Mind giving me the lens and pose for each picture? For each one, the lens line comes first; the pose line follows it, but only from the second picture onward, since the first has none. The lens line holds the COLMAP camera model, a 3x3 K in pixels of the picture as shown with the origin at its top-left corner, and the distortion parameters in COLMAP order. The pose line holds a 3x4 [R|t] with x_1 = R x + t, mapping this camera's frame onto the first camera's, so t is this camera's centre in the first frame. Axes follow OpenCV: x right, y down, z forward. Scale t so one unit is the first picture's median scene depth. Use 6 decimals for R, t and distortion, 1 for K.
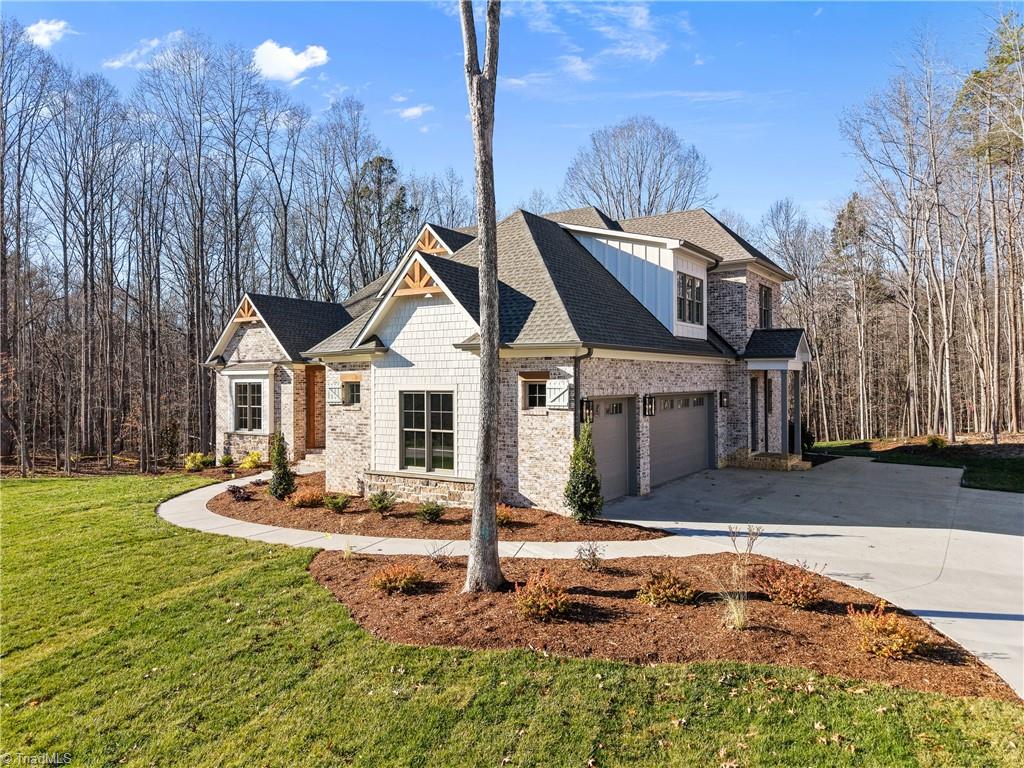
lens RADIAL K [[705.8, 0, 521.1], [0, 705.8, 379.1], [0, 0, 1]] dist [0.009375, -0.005784]
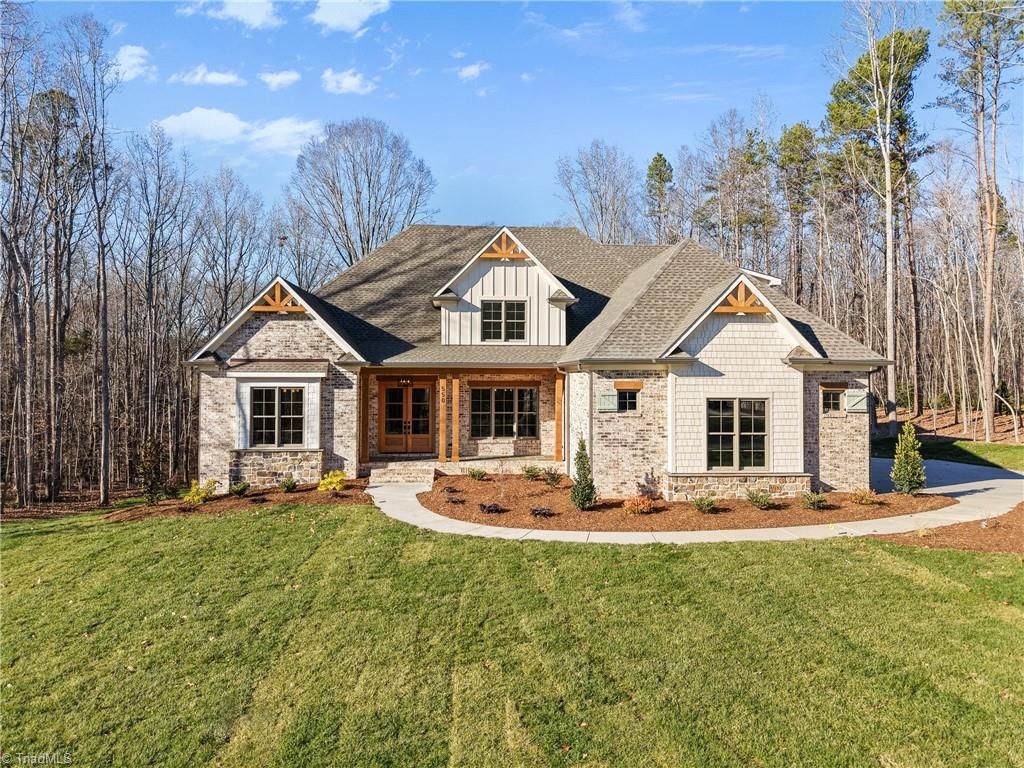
lens RADIAL K [[705.8, 0, 519.9], [0, 705.8, 385.3], [0, 0, 1]] dist [0.009375, -0.005784]
pose [[0.797894, 0.005315, 0.602774, -1.060854], [-0.009744, 0.999944, 0.004082, -0.004932], [-0.602719, -0.009130, 0.797901, 0.302880]]
